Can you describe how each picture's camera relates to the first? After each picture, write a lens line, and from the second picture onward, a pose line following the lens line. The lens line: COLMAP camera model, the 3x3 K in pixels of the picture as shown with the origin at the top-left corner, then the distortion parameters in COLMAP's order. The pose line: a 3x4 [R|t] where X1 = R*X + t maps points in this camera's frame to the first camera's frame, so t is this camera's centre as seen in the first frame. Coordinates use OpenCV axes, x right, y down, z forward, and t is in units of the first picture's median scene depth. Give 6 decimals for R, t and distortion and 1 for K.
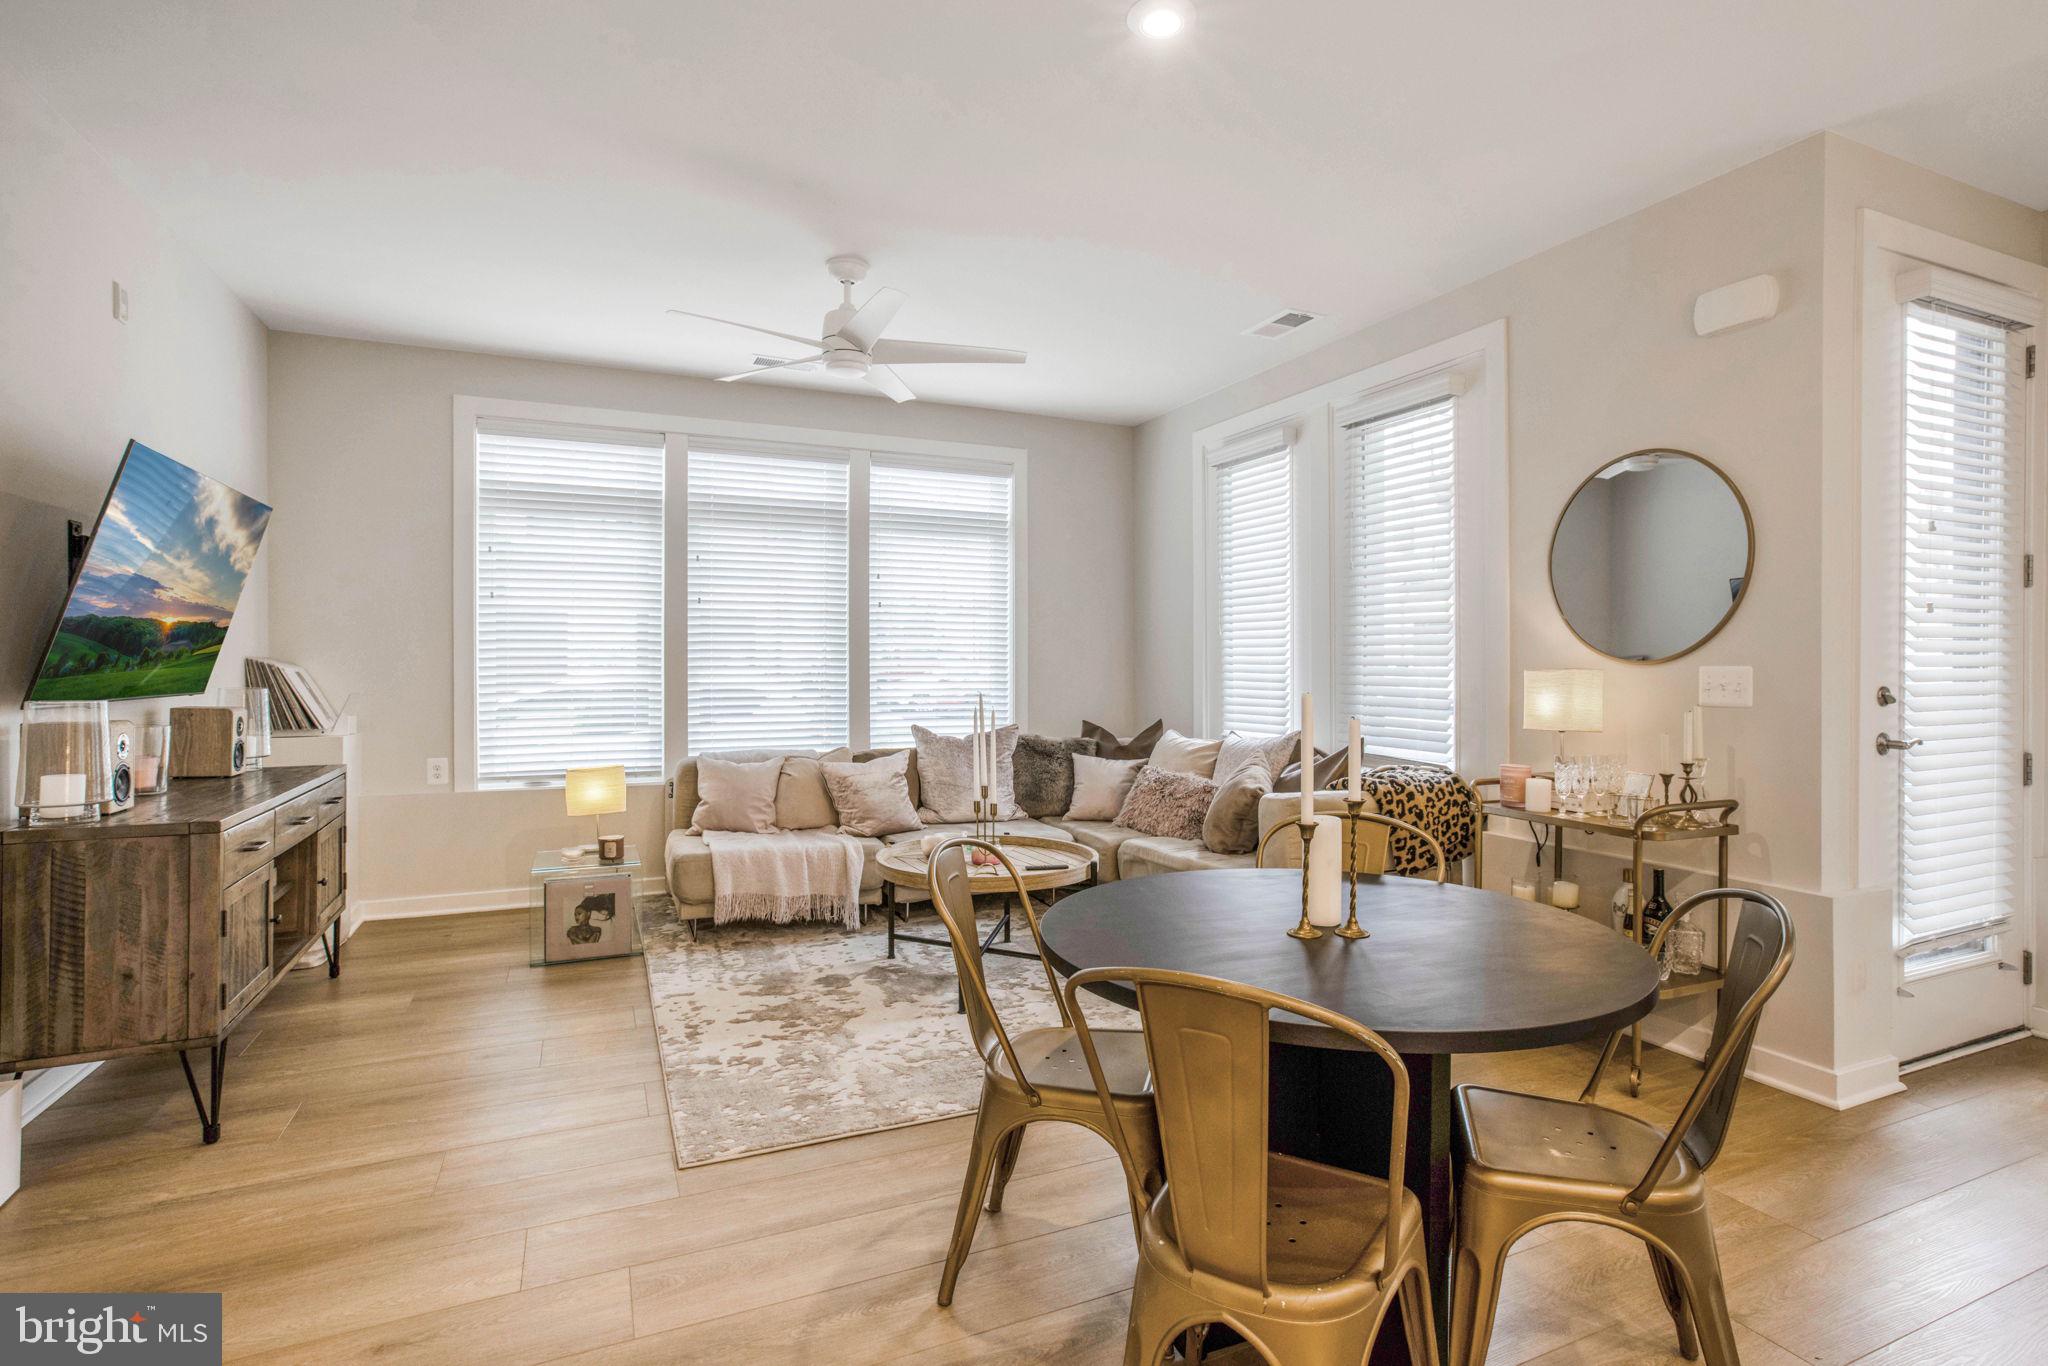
lens RADIAL K [[1004.8, 0, 1033.2], [0, 1004.8, 661.8], [0, 0, 1]] dist [-0.013415, 0.001211]
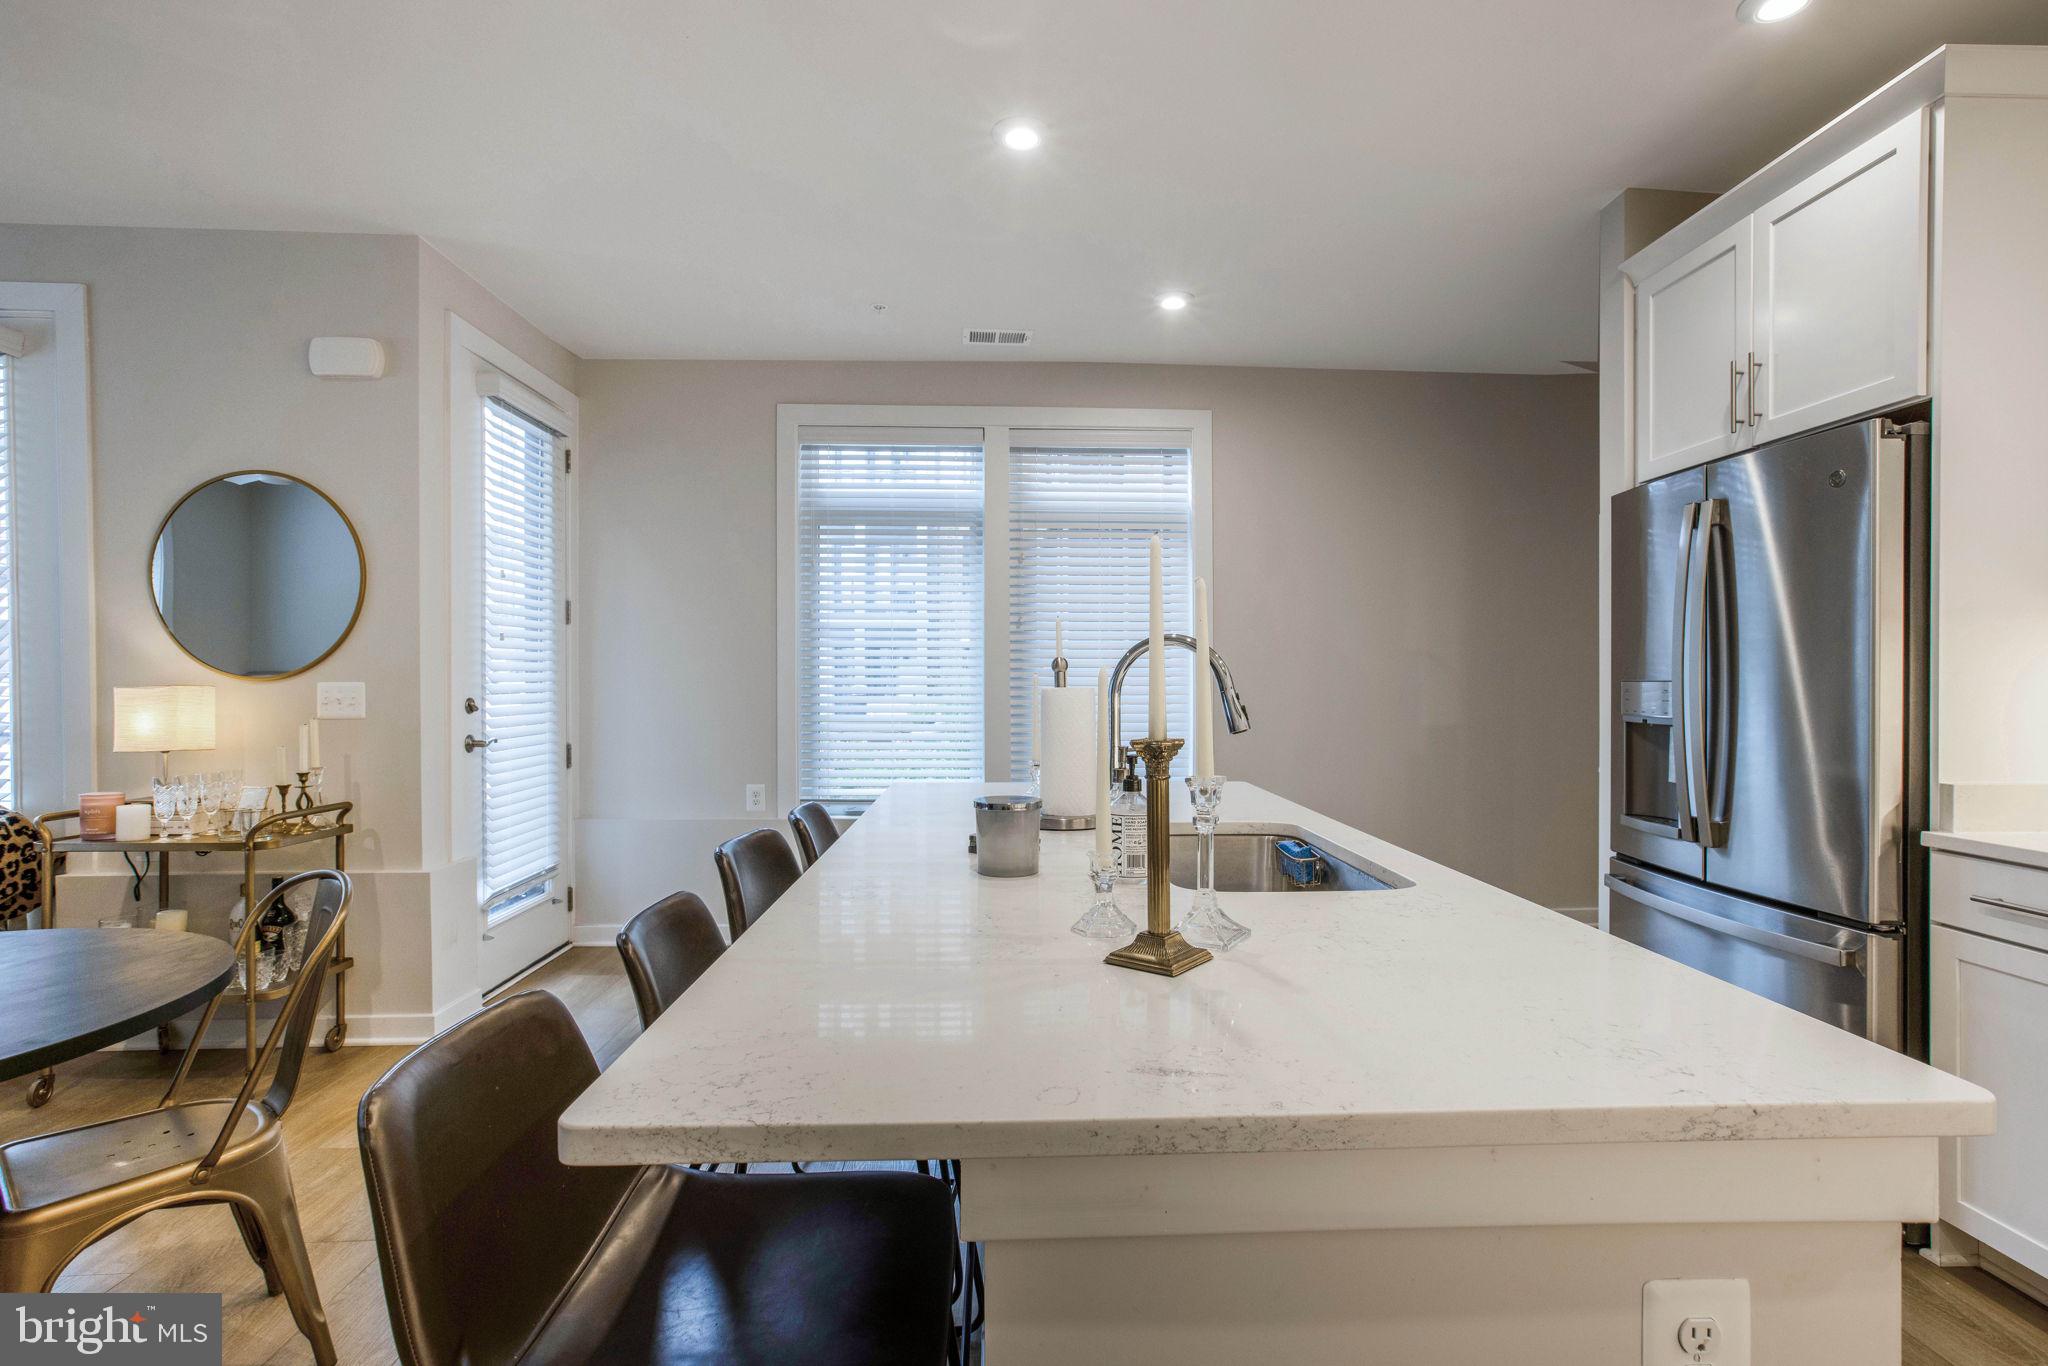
lens RADIAL K [[980.3, 0, 1042.5], [0, 980.3, 686.3], [0, 0, 1]] dist [-0.025239, 0.017342]
pose [[0.362532, -0.006473, 0.931949, -0.021914], [-0.001803, 0.999969, 0.007646, -0.000300], [-0.931970, -0.004452, 0.362509, -0.091470]]
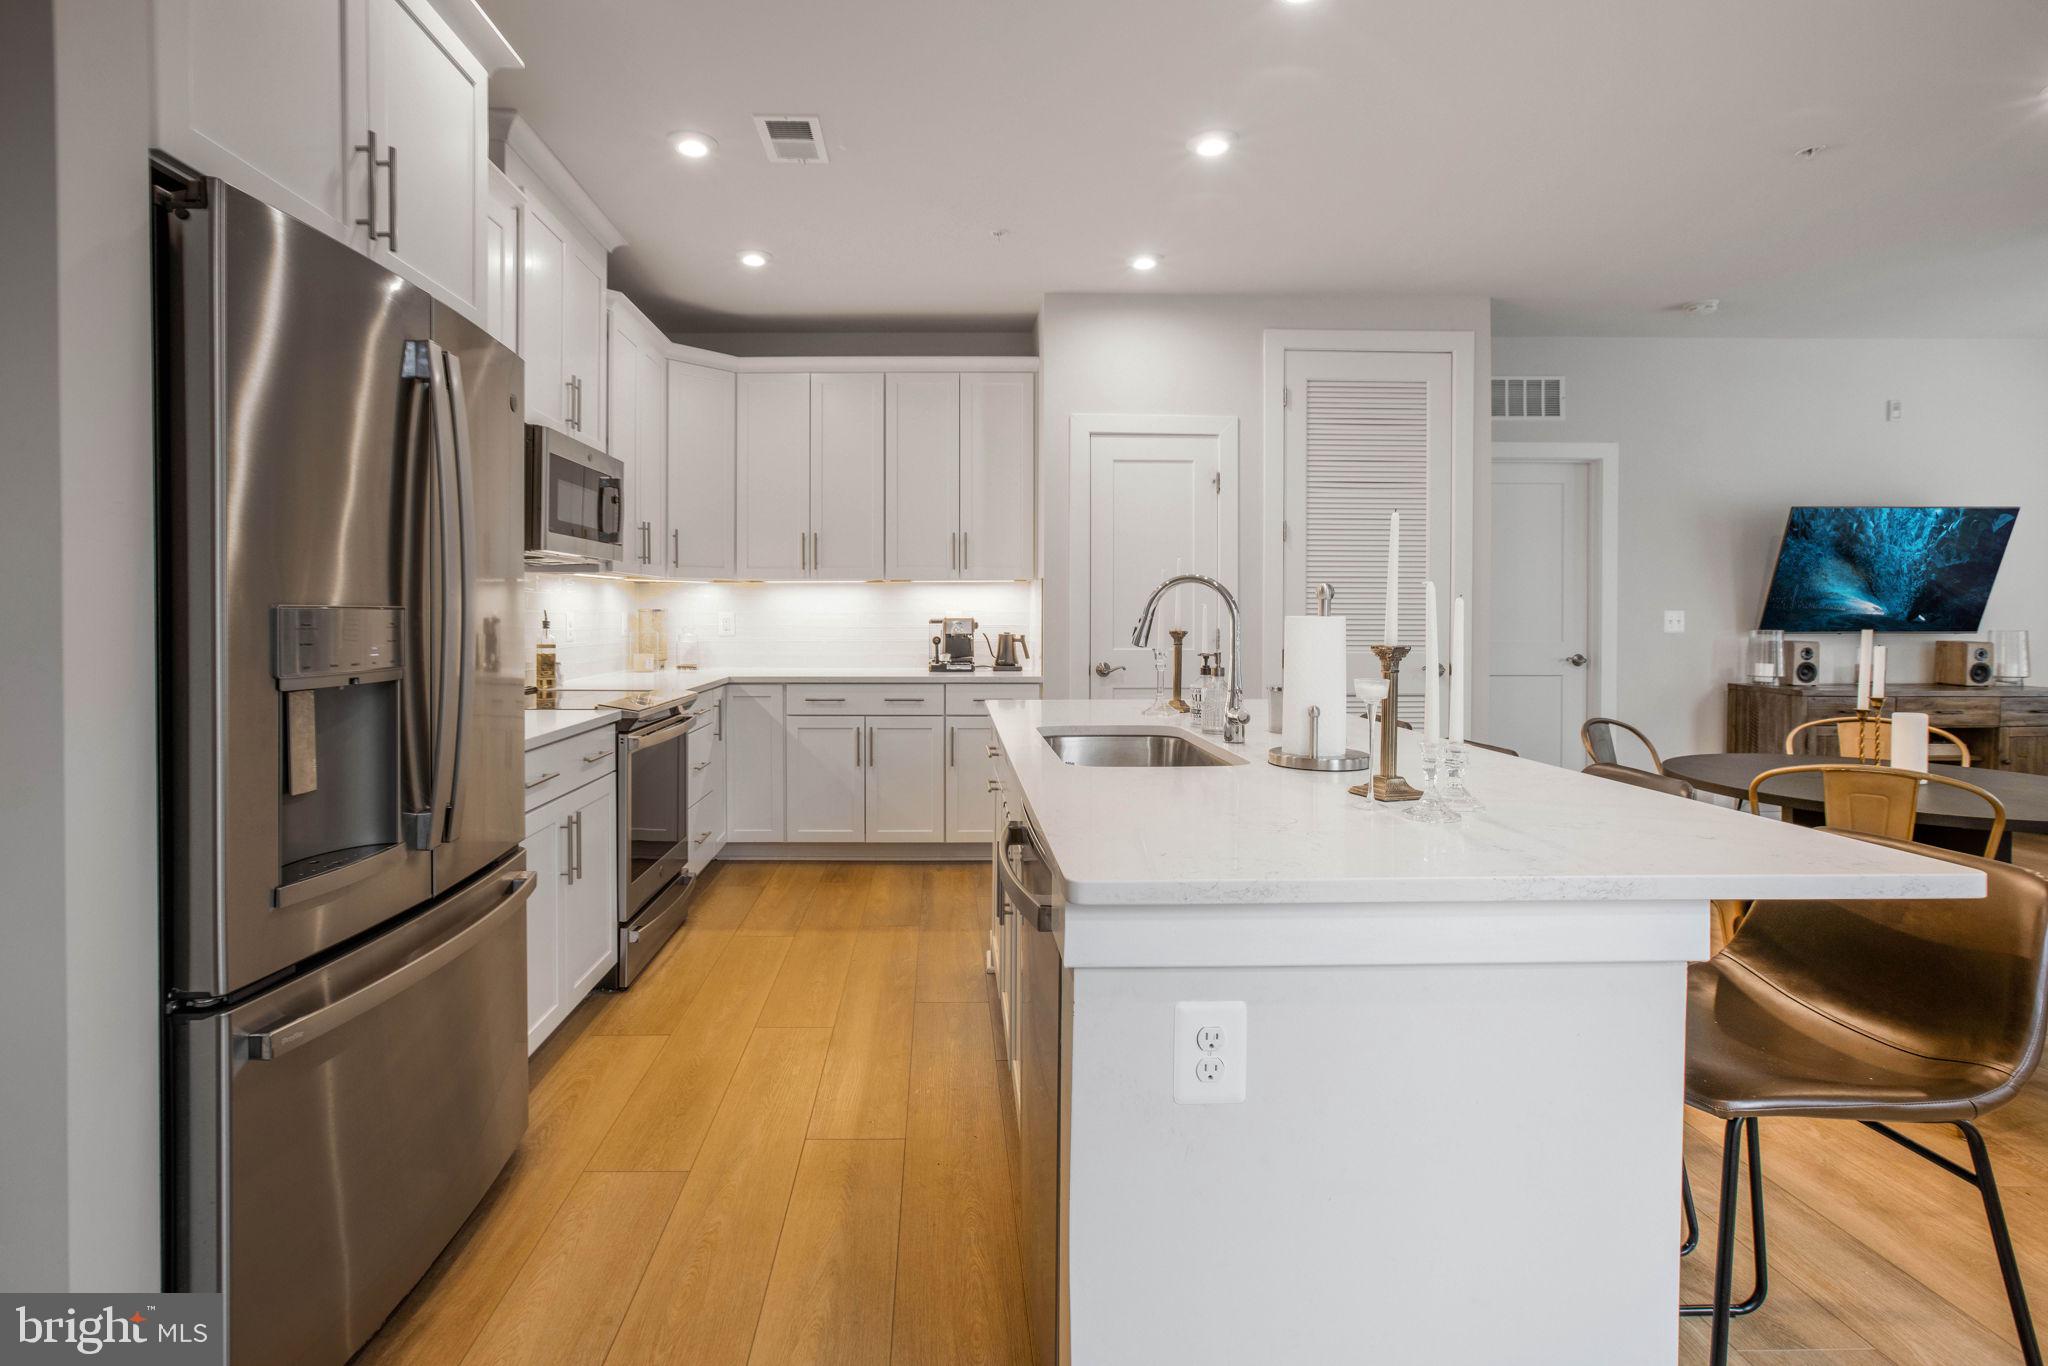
lens RADIAL K [[971.7, 0, 960.5], [0, 971.7, 623.0], [0, 0, 1]] dist [0.003028, 0.001300]
pose [[-0.375684, 0.008055, -0.926713, 1.123379], [-0.000743, 0.999959, 0.008993, 0.002592], [0.926747, 0.004067, -0.375663, 0.103145]]
